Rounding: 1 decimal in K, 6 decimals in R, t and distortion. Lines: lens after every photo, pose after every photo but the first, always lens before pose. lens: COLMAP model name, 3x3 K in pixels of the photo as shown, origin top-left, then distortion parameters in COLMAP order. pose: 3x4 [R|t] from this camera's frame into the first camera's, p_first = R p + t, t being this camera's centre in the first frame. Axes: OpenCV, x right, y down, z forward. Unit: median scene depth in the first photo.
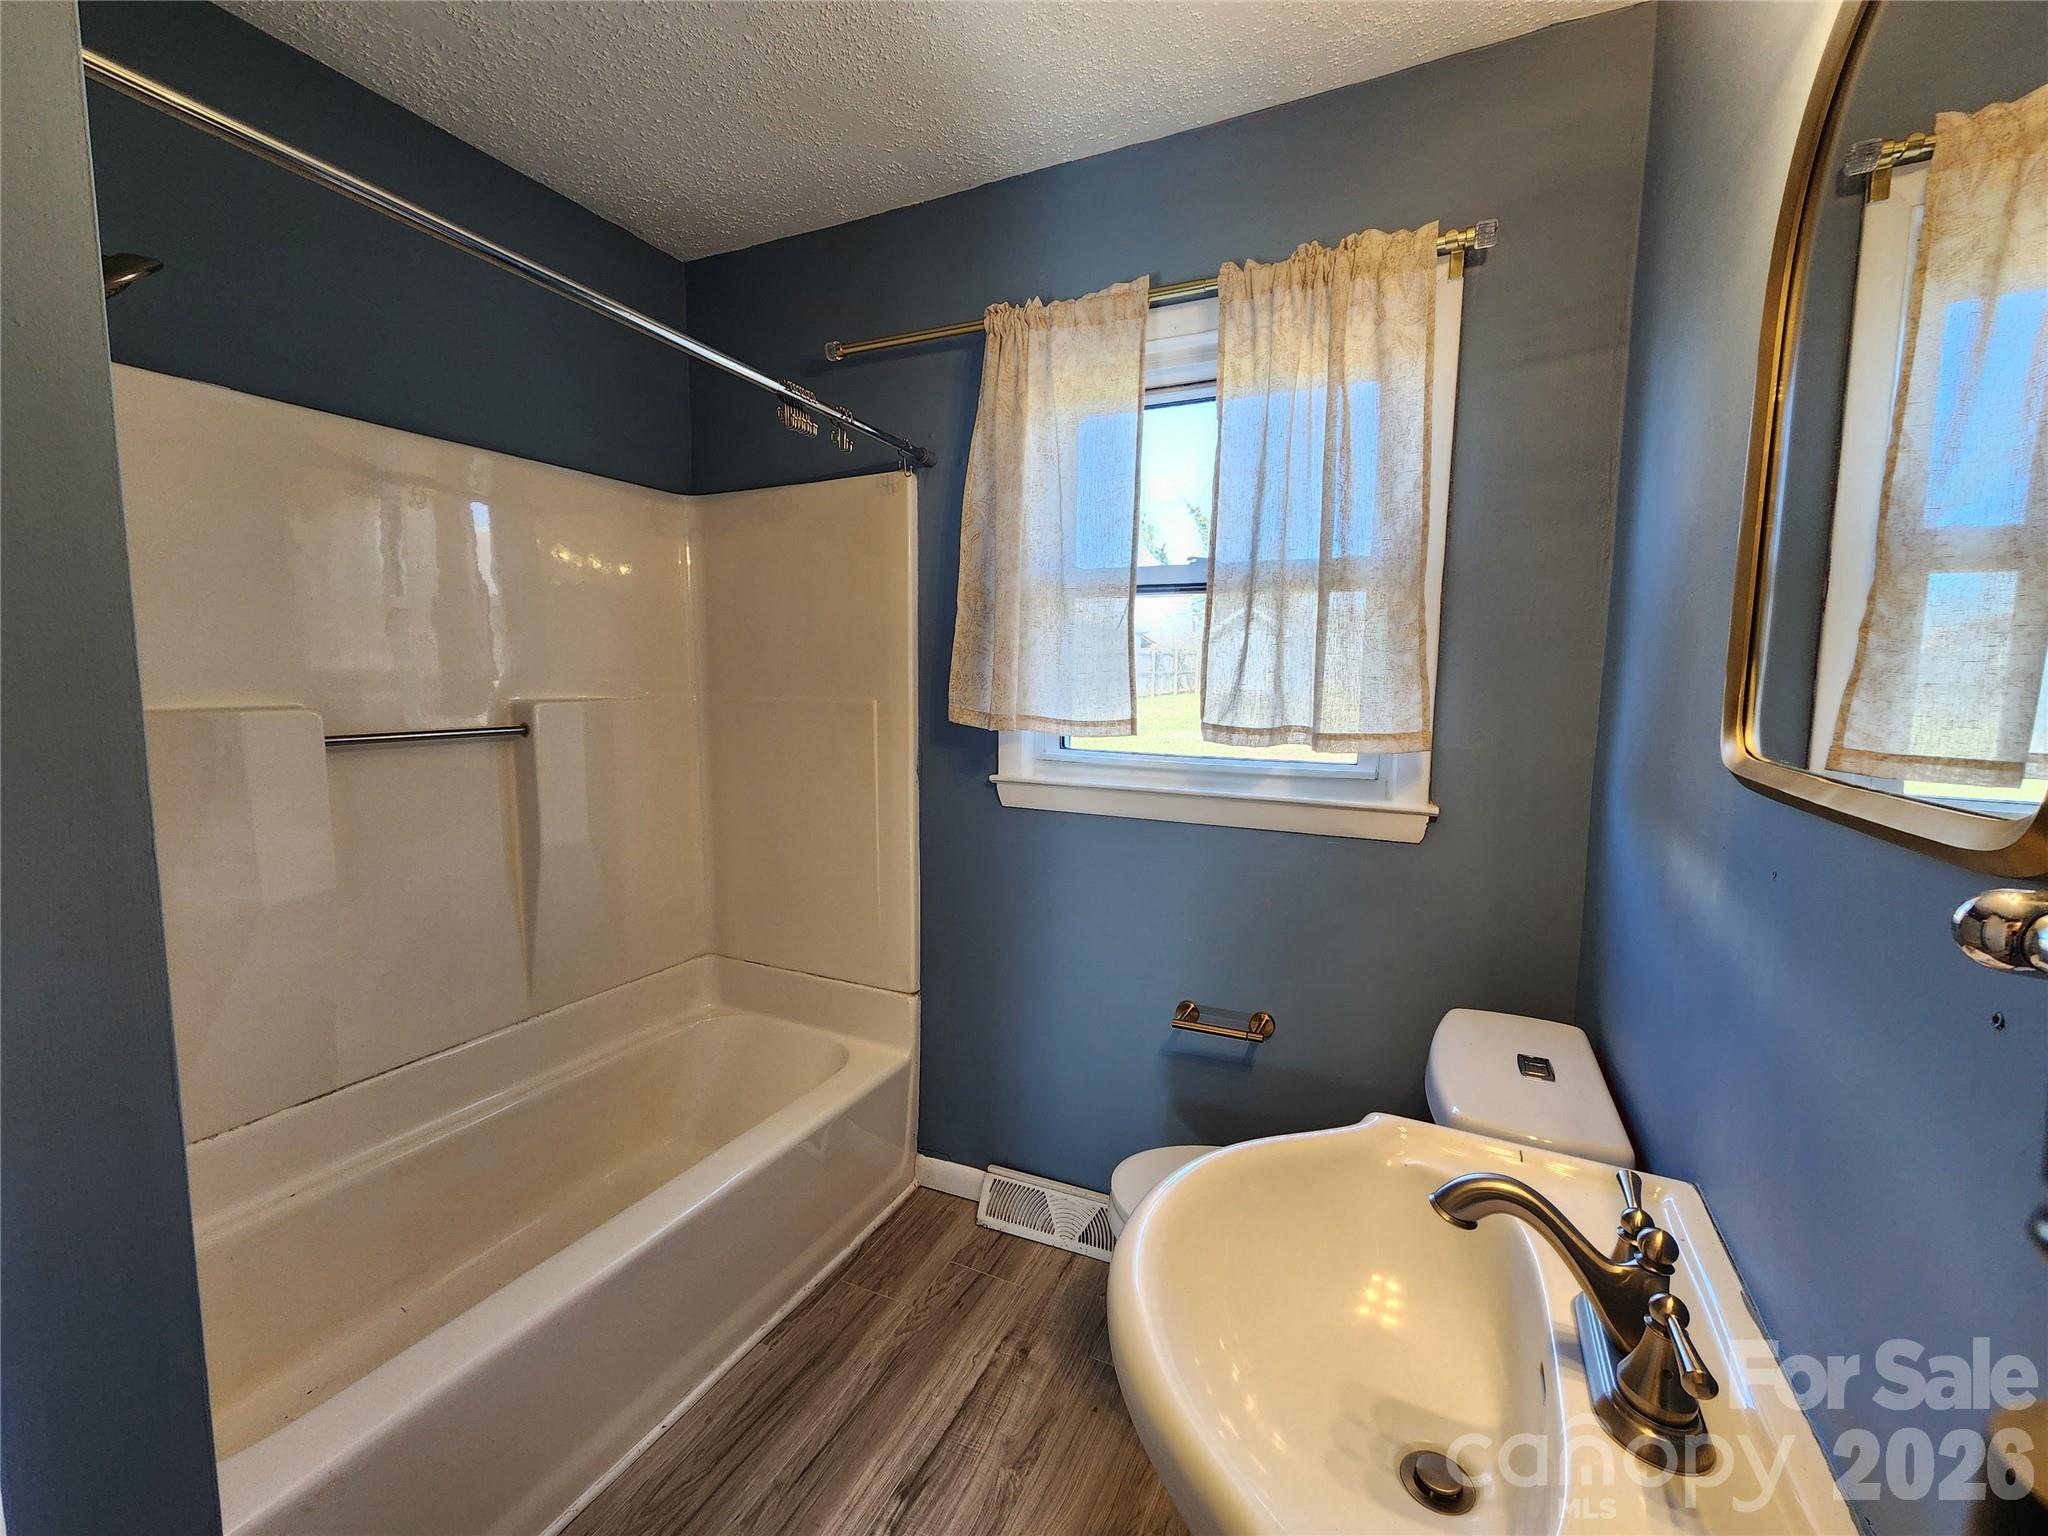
lens RADIAL K [[850.0, 0, 1028.3], [0, 850.0, 762.9], [0, 0, 1]] dist [-0.000187, -0.000401]
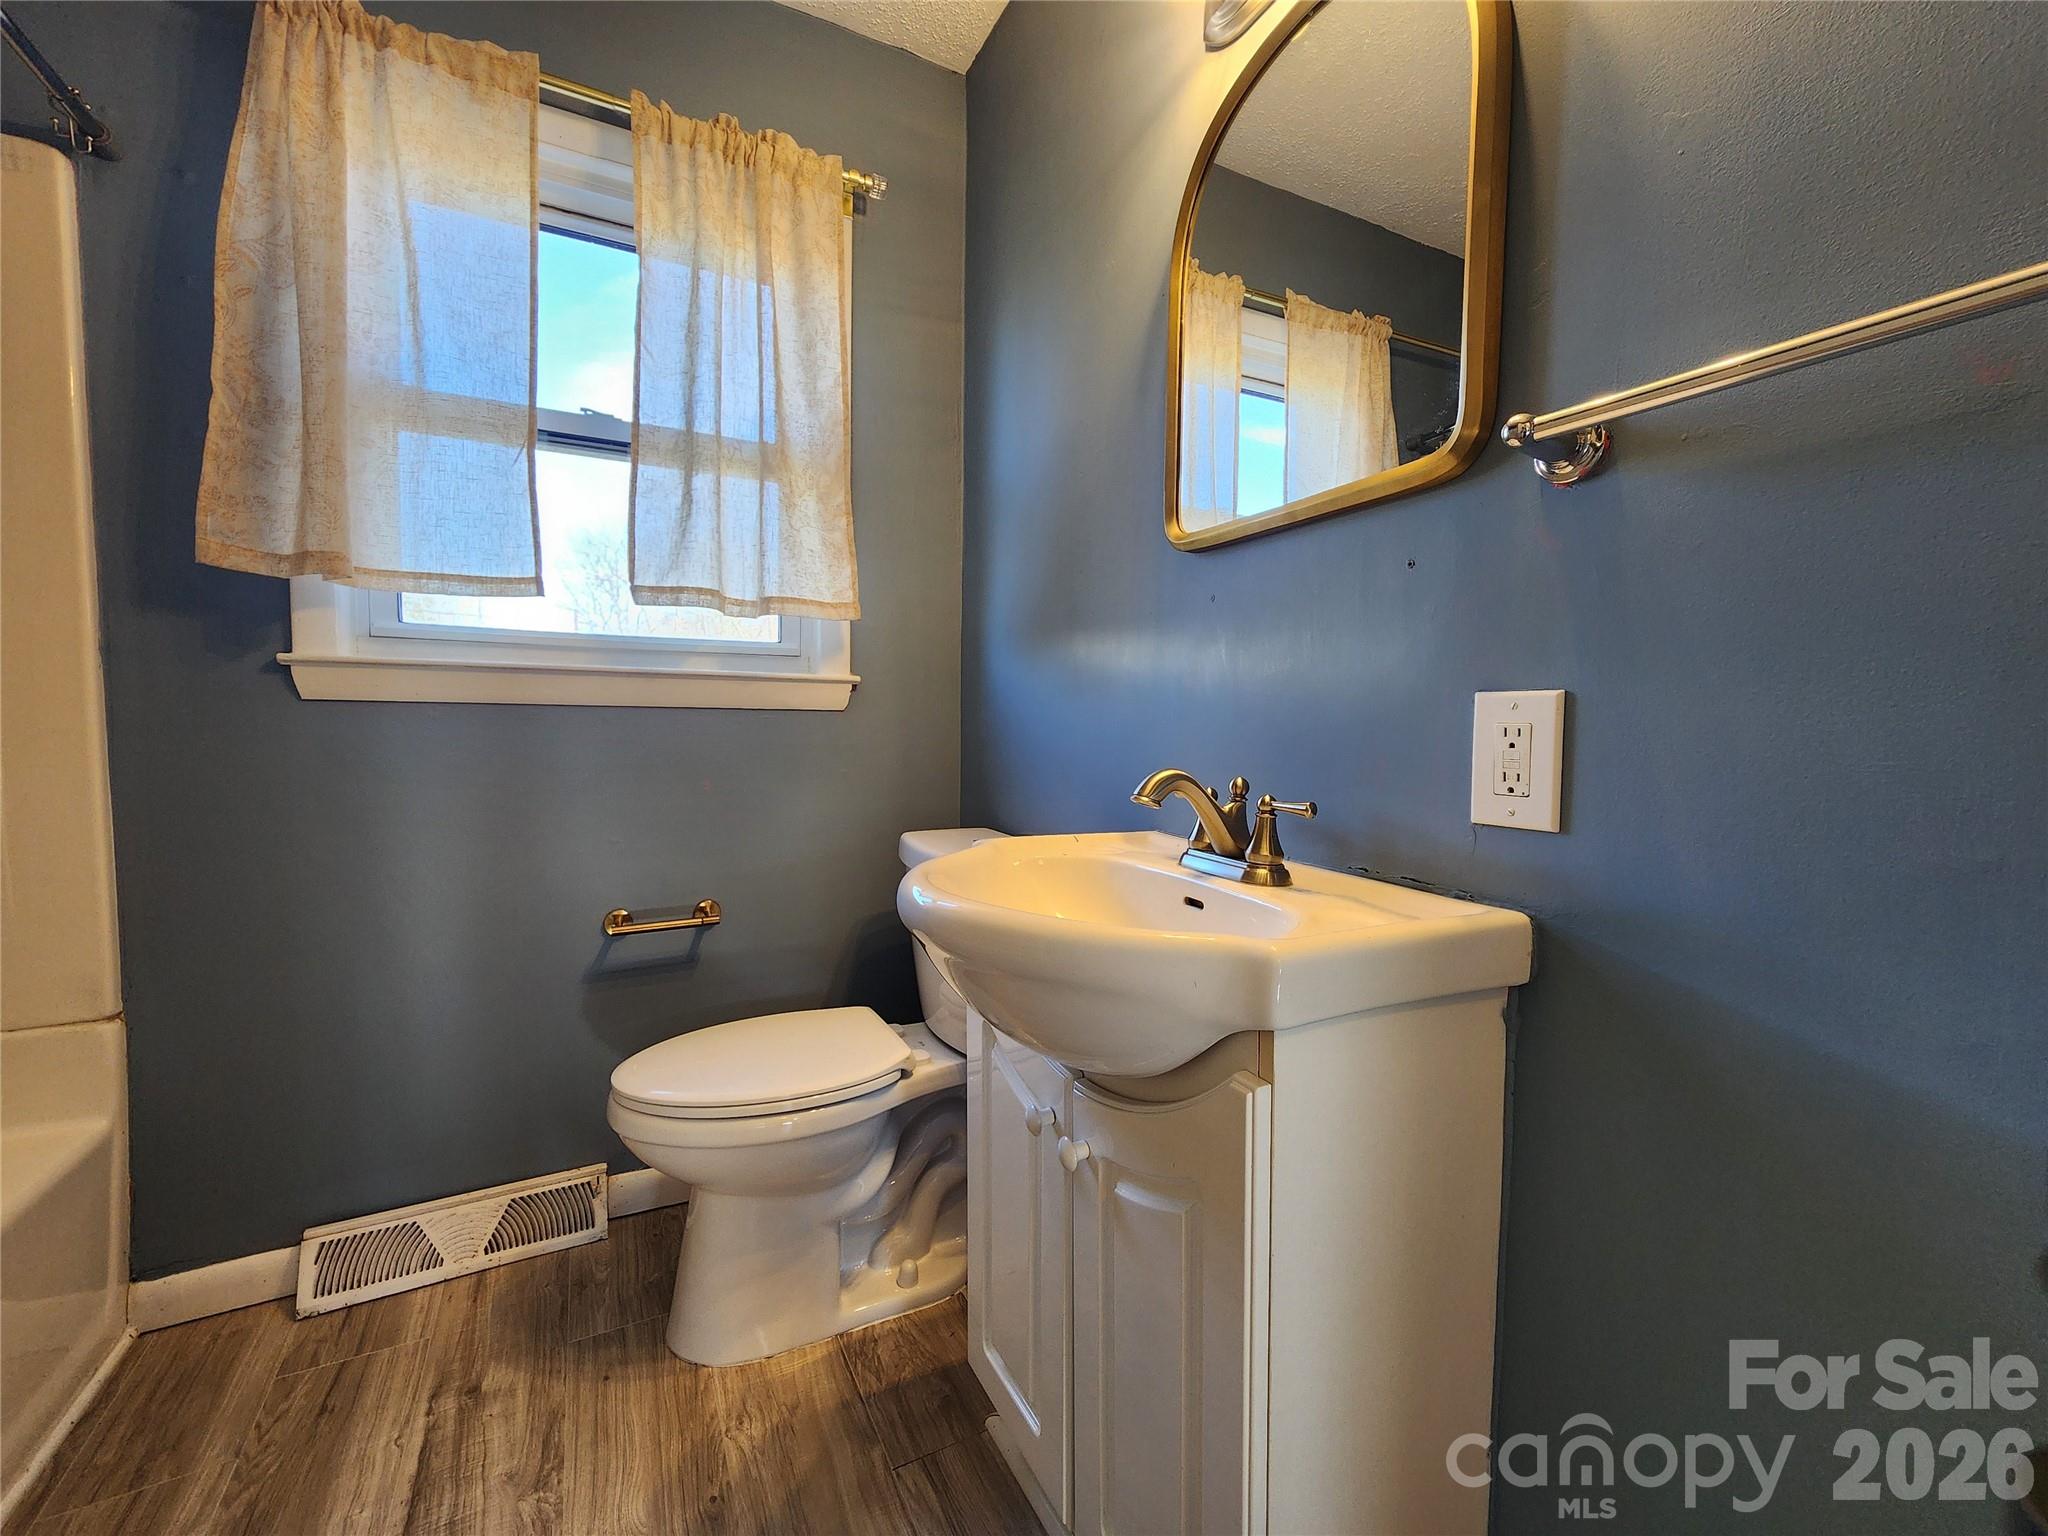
lens RADIAL K [[850.0, 0, 1036.2], [0, 850.0, 775.1], [0, 0, 1]] dist [-0.000187, -0.000401]
pose [[0.591531, -0.049044, 0.804789, -0.277616], [0.075215, 0.997152, 0.005482, 0.179455], [-0.802766, 0.057290, 0.593535, 0.122439]]
